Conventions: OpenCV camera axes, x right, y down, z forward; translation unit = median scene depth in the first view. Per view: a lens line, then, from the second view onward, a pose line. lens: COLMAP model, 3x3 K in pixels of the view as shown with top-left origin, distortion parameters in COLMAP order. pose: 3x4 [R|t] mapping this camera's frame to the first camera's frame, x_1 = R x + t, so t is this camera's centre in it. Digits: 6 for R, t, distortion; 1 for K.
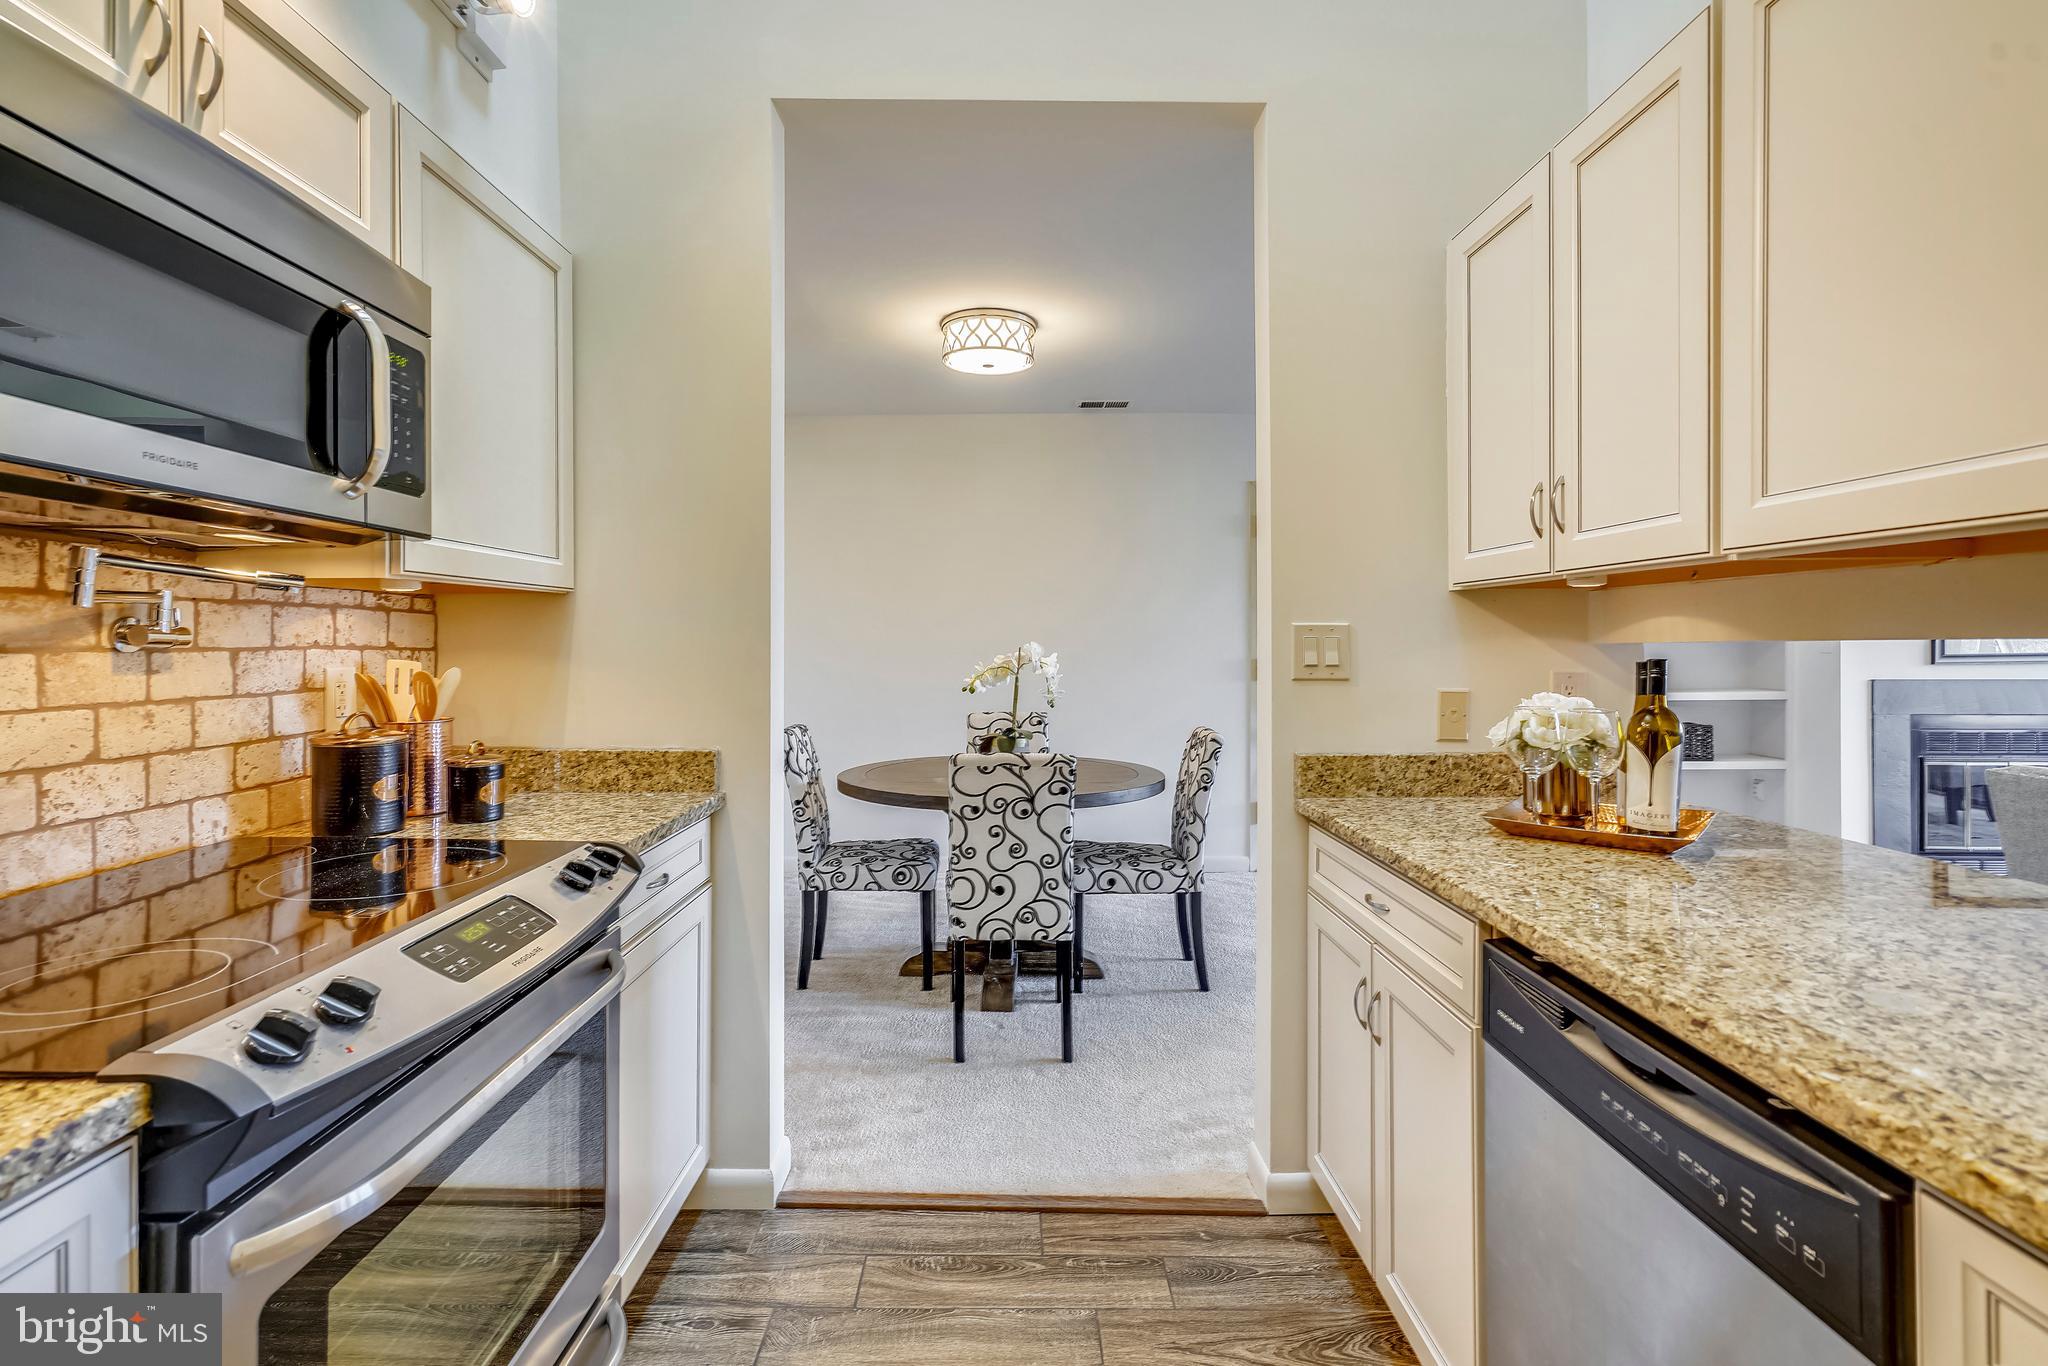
lens RADIAL K [[939.6, 0, 1017.0], [0, 939.6, 646.1], [0, 0, 1]] dist [0.000541, 0.005658]
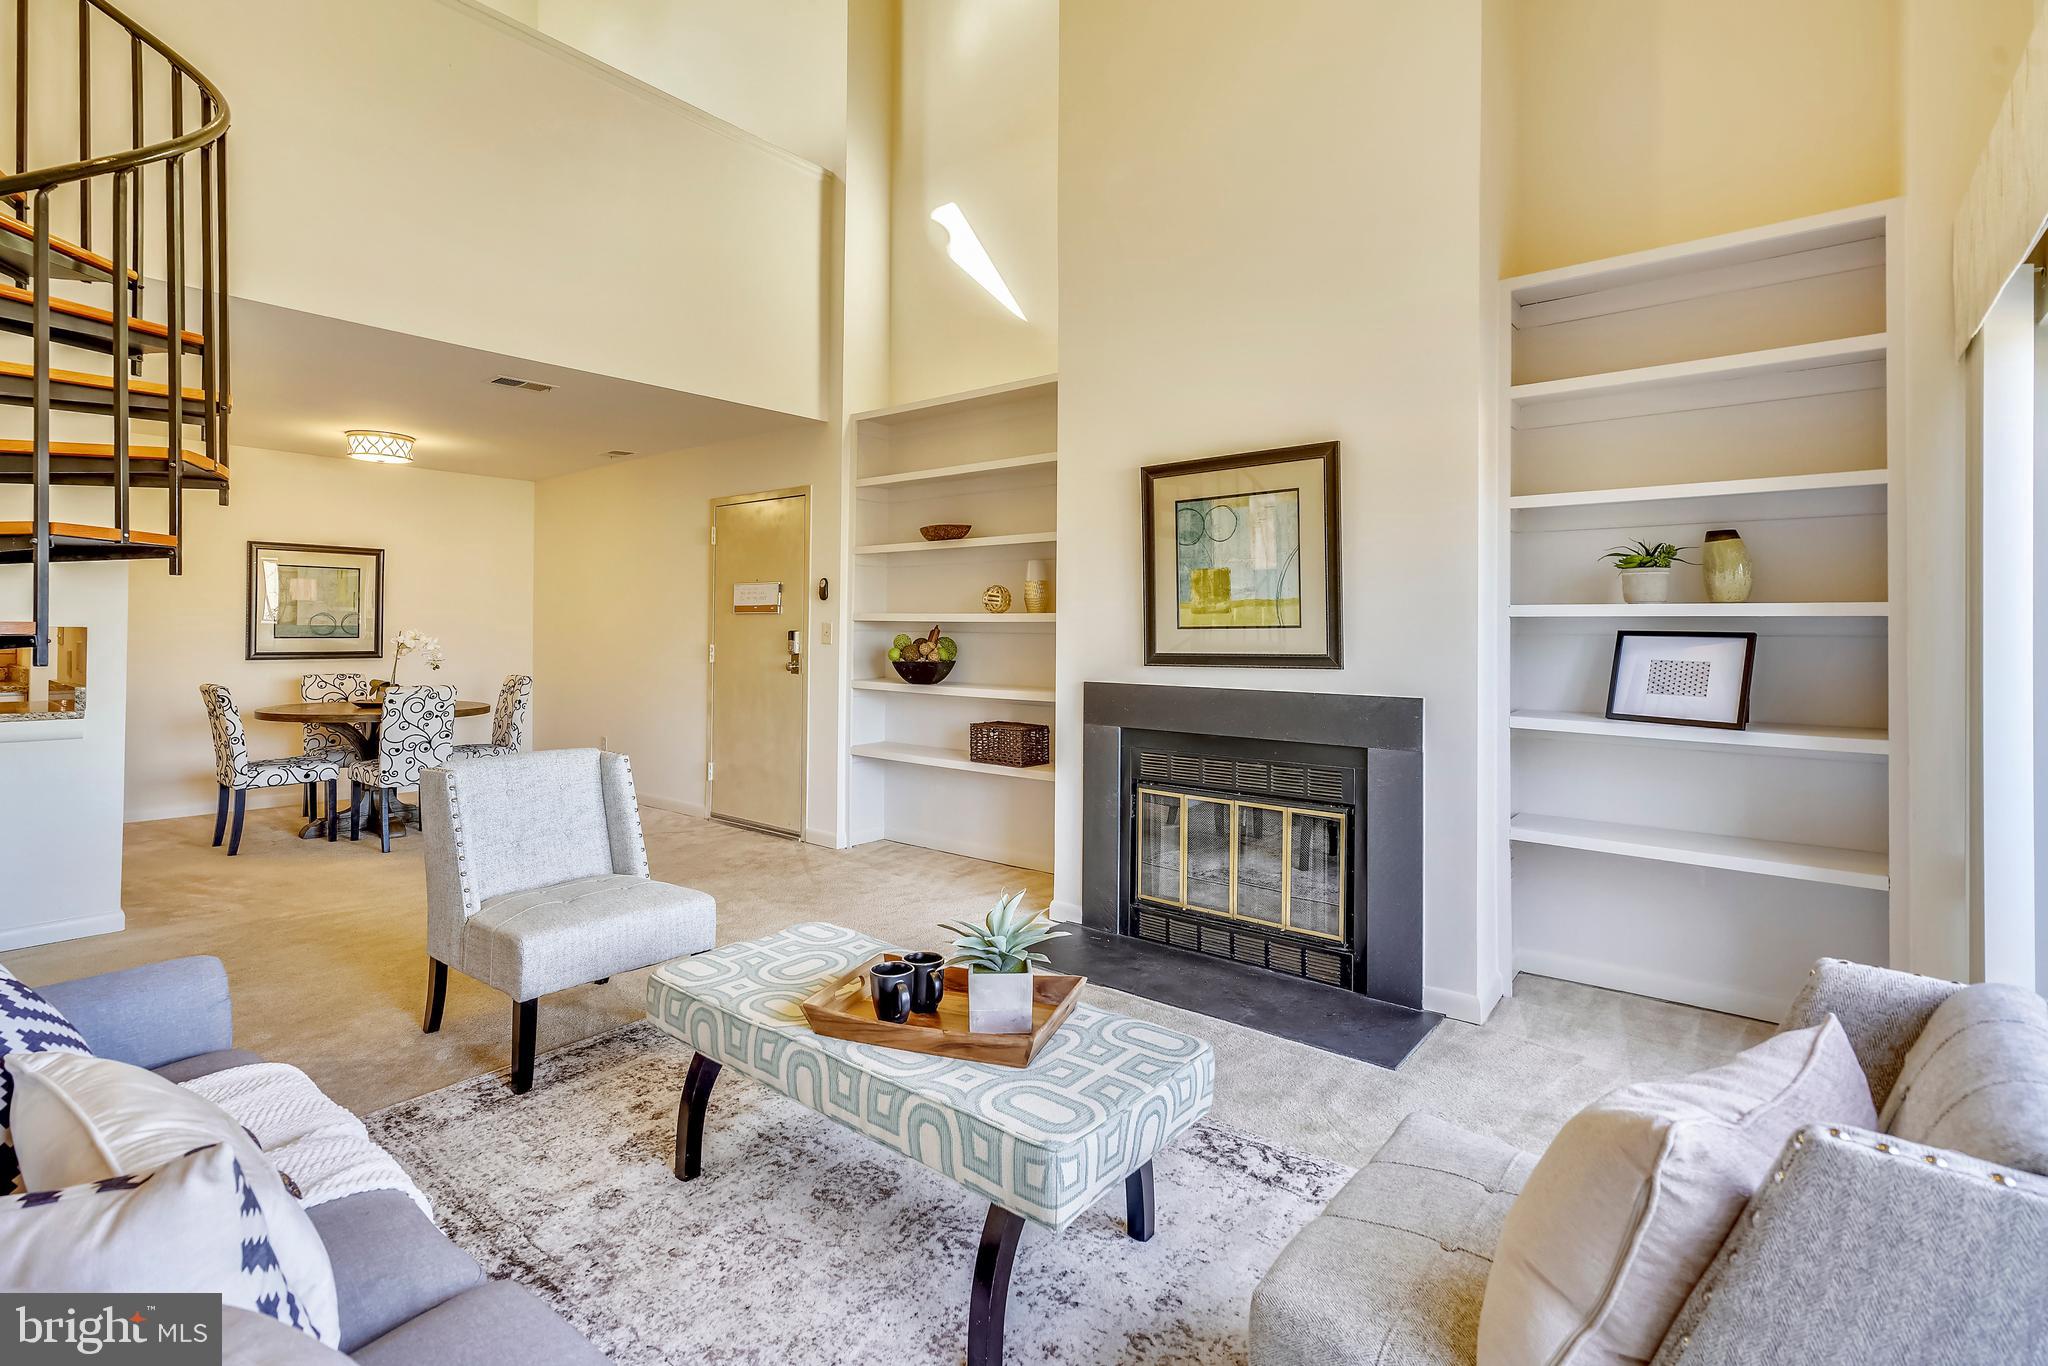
lens RADIAL K [[953.1, 0, 995.6], [0, 953.1, 622.3], [0, 0, 1]] dist [-0.002365, 0.000244]
pose [[0.761985, 0.002862, -0.647588, 2.555463], [-0.012537, 0.999868, -0.010333, -0.014734], [0.647473, 0.015992, 0.761921, 0.557234]]
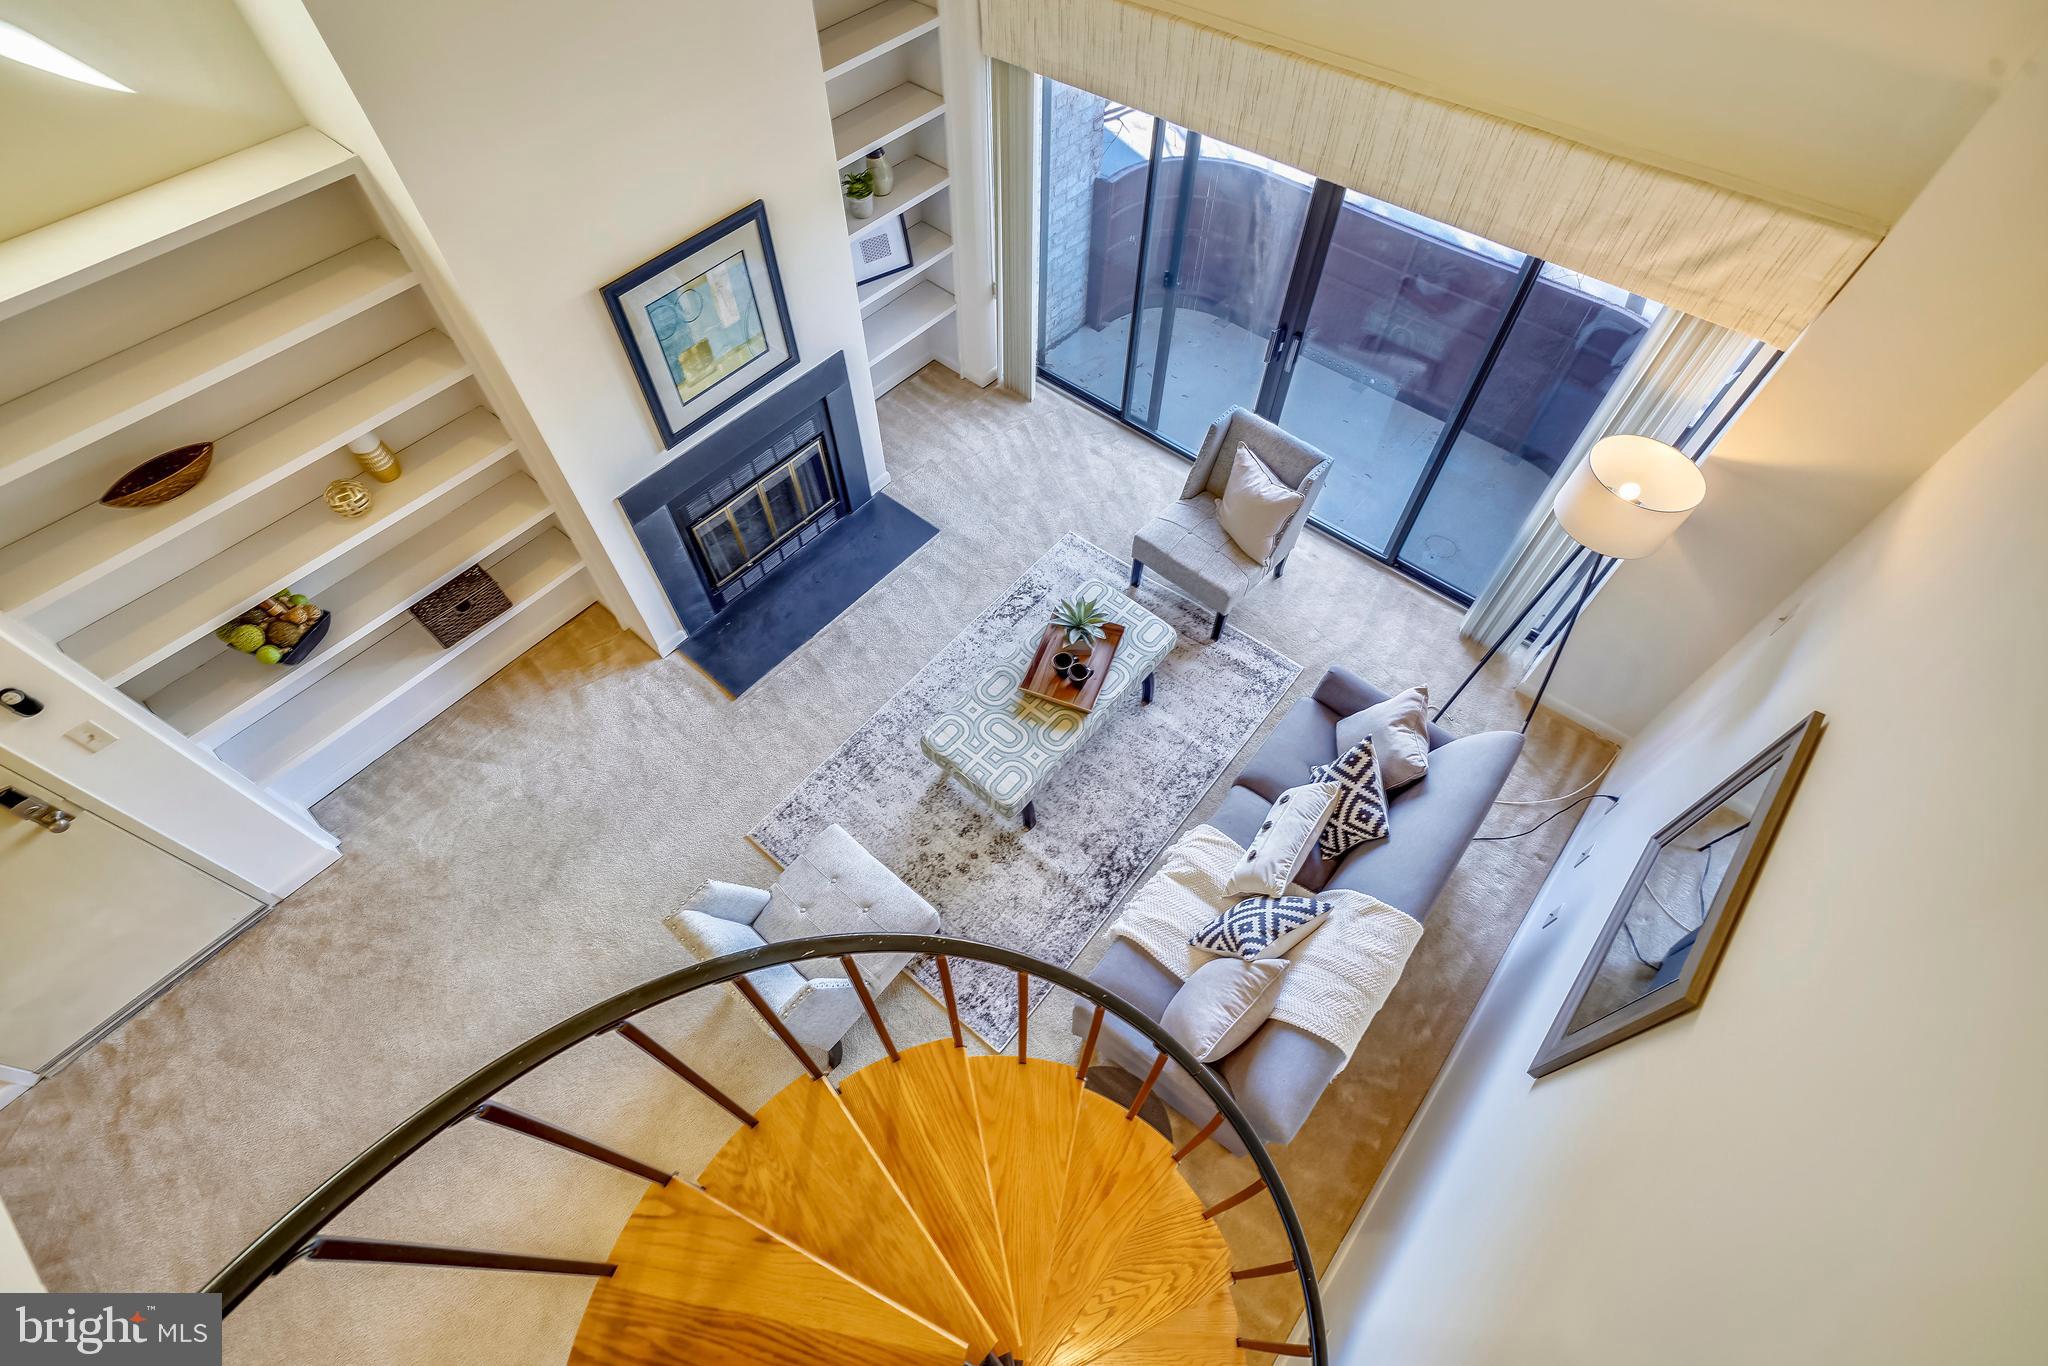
lens RADIAL K [[929.2, 0, 1011.5], [0, 929.2, 687.1], [0, 0, 1]] dist [0.000646, 0.000644]
pose [[0.653268, -0.631332, 0.417924, 1.236679], [0.009594, 0.558846, 0.829216, -1.060854], [-0.757066, -0.537691, 0.371133, 0.566172]]
